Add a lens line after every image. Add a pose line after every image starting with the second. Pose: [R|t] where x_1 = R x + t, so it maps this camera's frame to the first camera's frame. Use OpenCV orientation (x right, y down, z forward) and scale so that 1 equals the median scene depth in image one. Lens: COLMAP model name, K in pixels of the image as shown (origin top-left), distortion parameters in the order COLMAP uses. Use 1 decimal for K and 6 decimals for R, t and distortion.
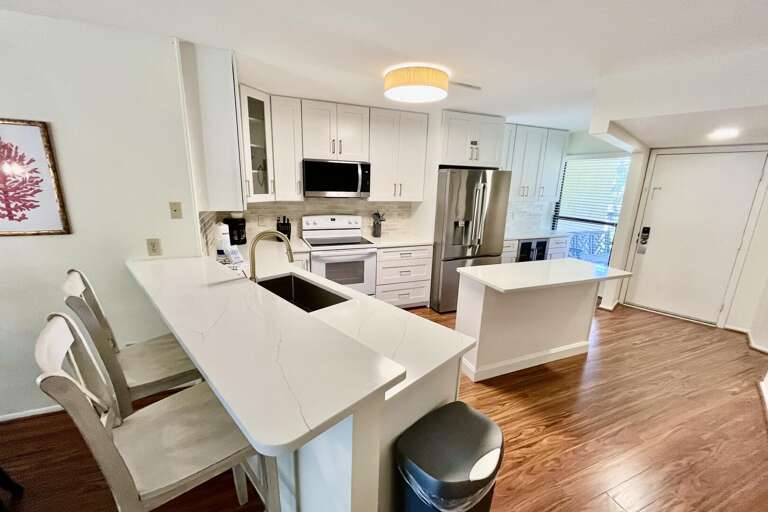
lens RADIAL K [[310.5, 0, 380.6], [0, 310.5, 255.8], [0, 0, 1]] dist [-0.001432, -0.000512]
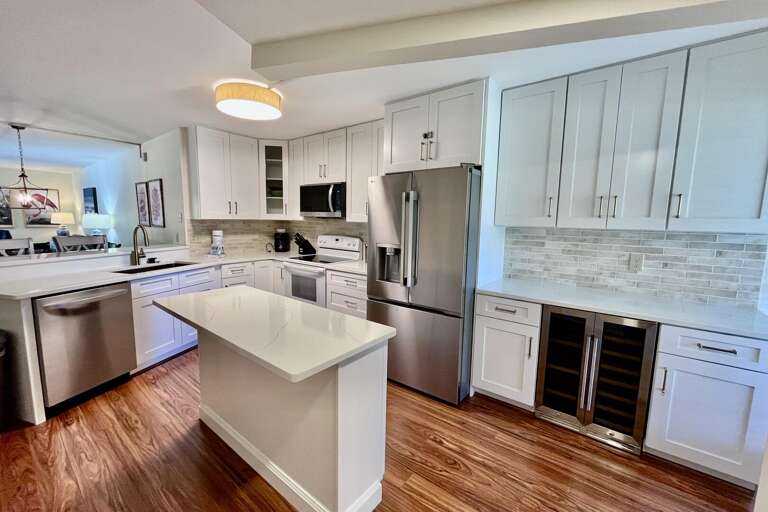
lens RADIAL K [[310.5, 0, 380.6], [0, 310.5, 255.8], [0, 0, 1]] dist [-0.001432, -0.000512]
pose [[0.493419, 0.087119, -0.865418, 0.905121], [-0.206903, 0.978167, -0.019497, -0.080600], [0.844825, 0.188677, 0.500672, 0.667291]]
